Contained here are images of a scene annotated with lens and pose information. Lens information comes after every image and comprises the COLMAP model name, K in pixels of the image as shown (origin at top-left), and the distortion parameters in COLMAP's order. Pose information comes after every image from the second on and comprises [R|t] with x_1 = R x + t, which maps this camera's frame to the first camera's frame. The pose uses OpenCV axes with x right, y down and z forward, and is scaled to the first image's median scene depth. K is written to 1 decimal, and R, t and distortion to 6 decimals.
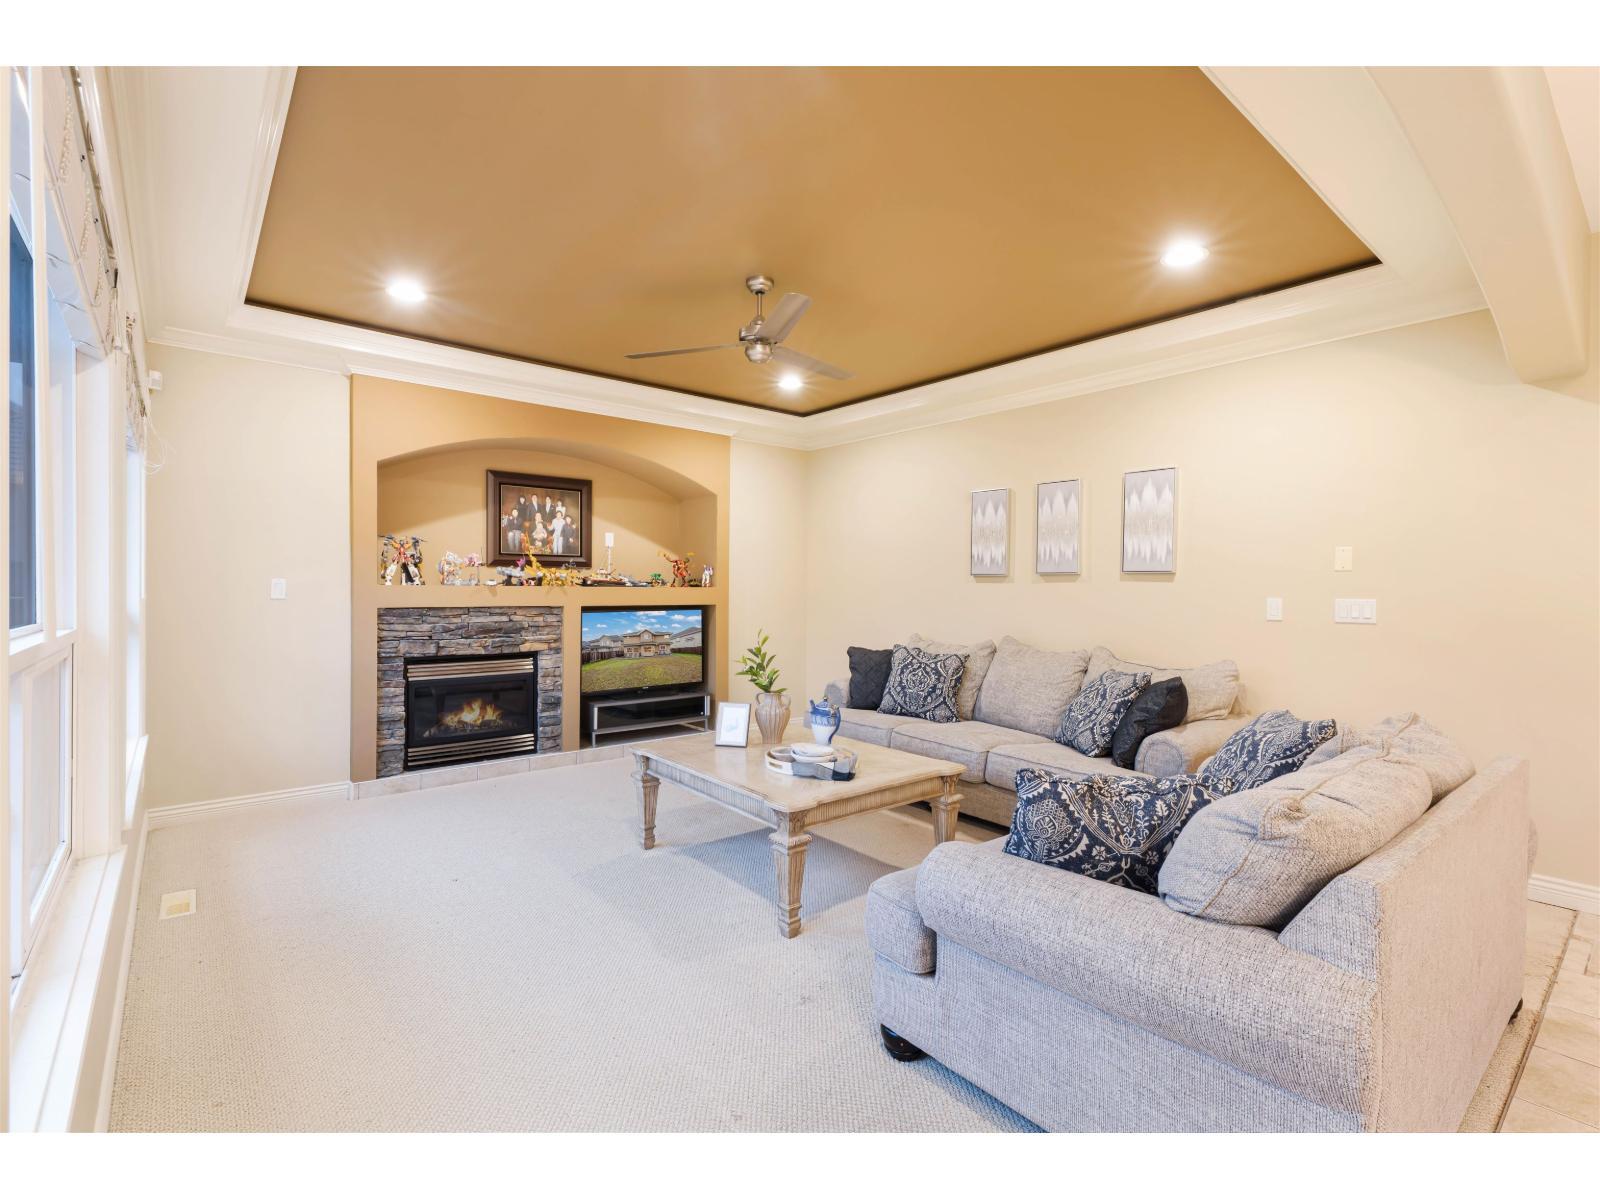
lens RADIAL K [[744.2, 0, 800.0], [0, 744.2, 600.0], [0, 0, 1]] dist [-0.000304, -0.000012]
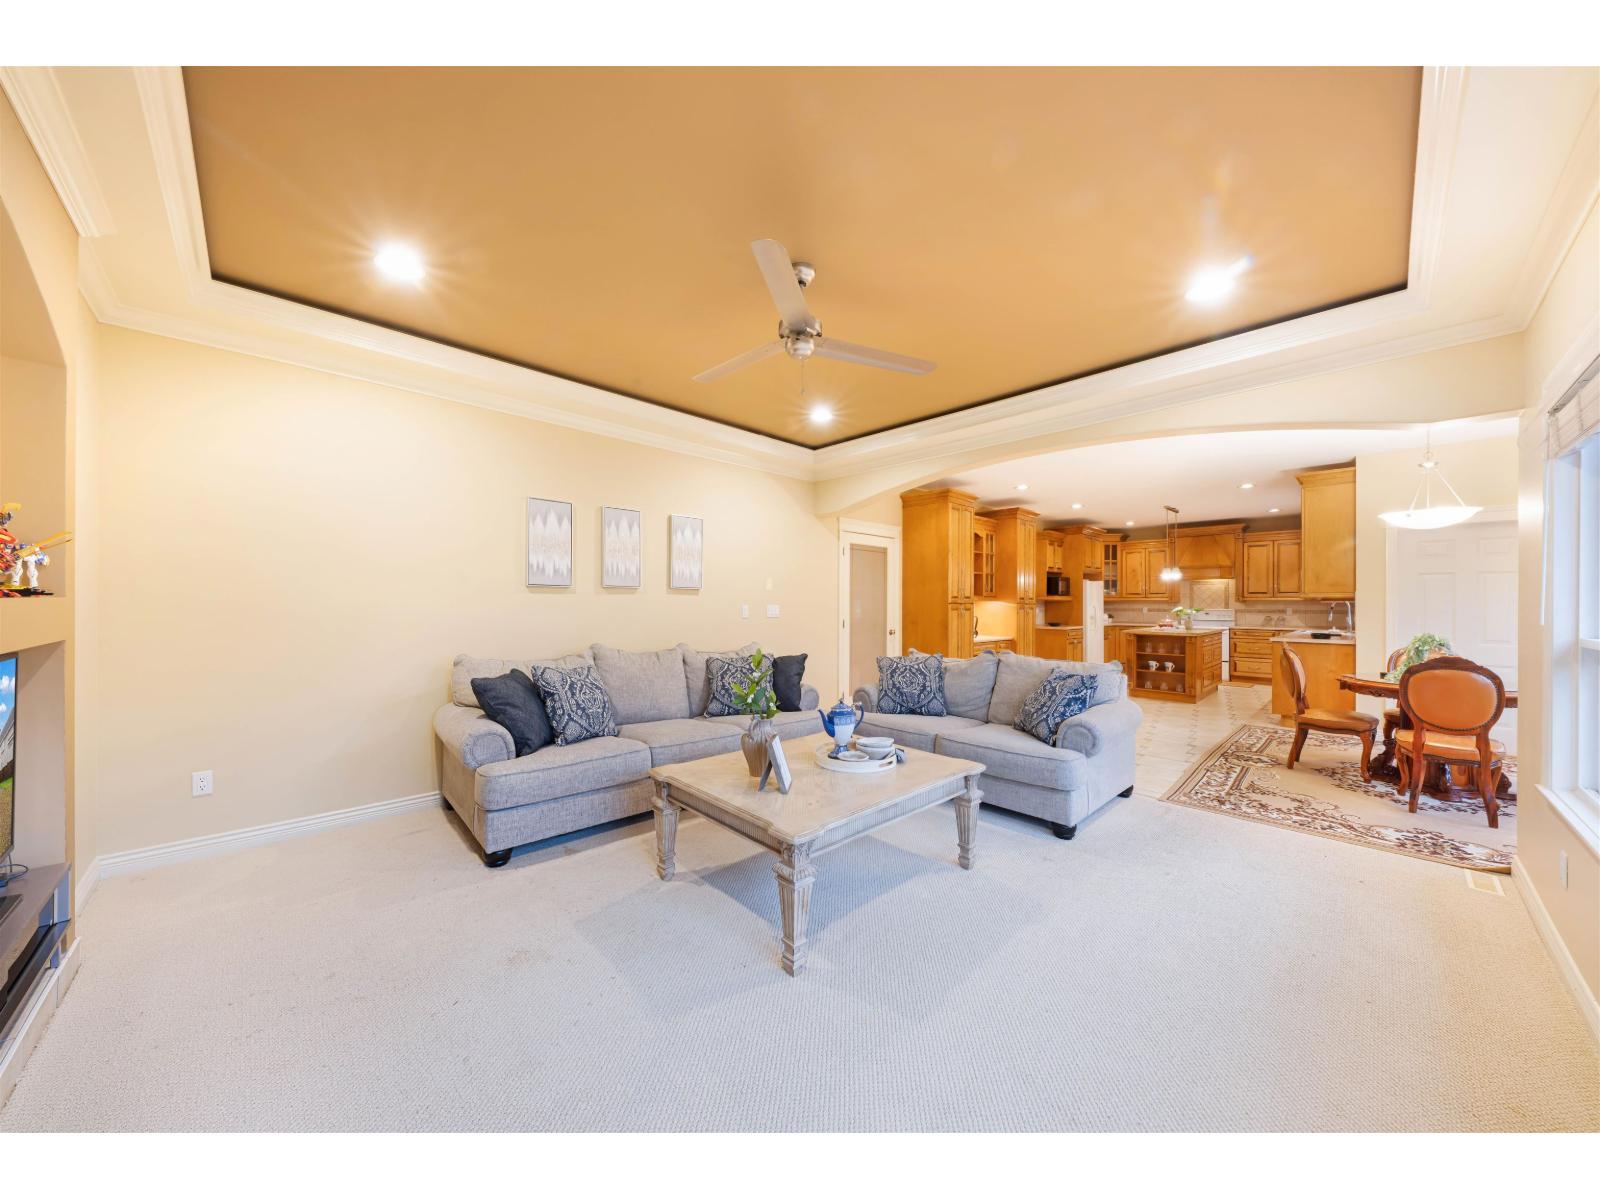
lens RADIAL K [[542.0, 0, 811.8], [0, 542.0, 600.8], [0, 0, 1]] dist [0.000038, -0.000120]
pose [[-0.095633, -0.004290, 0.995407, -0.565351], [0.009602, 0.999940, 0.005232, -0.015847], [-0.995370, 0.010058, -0.095586, 0.818609]]
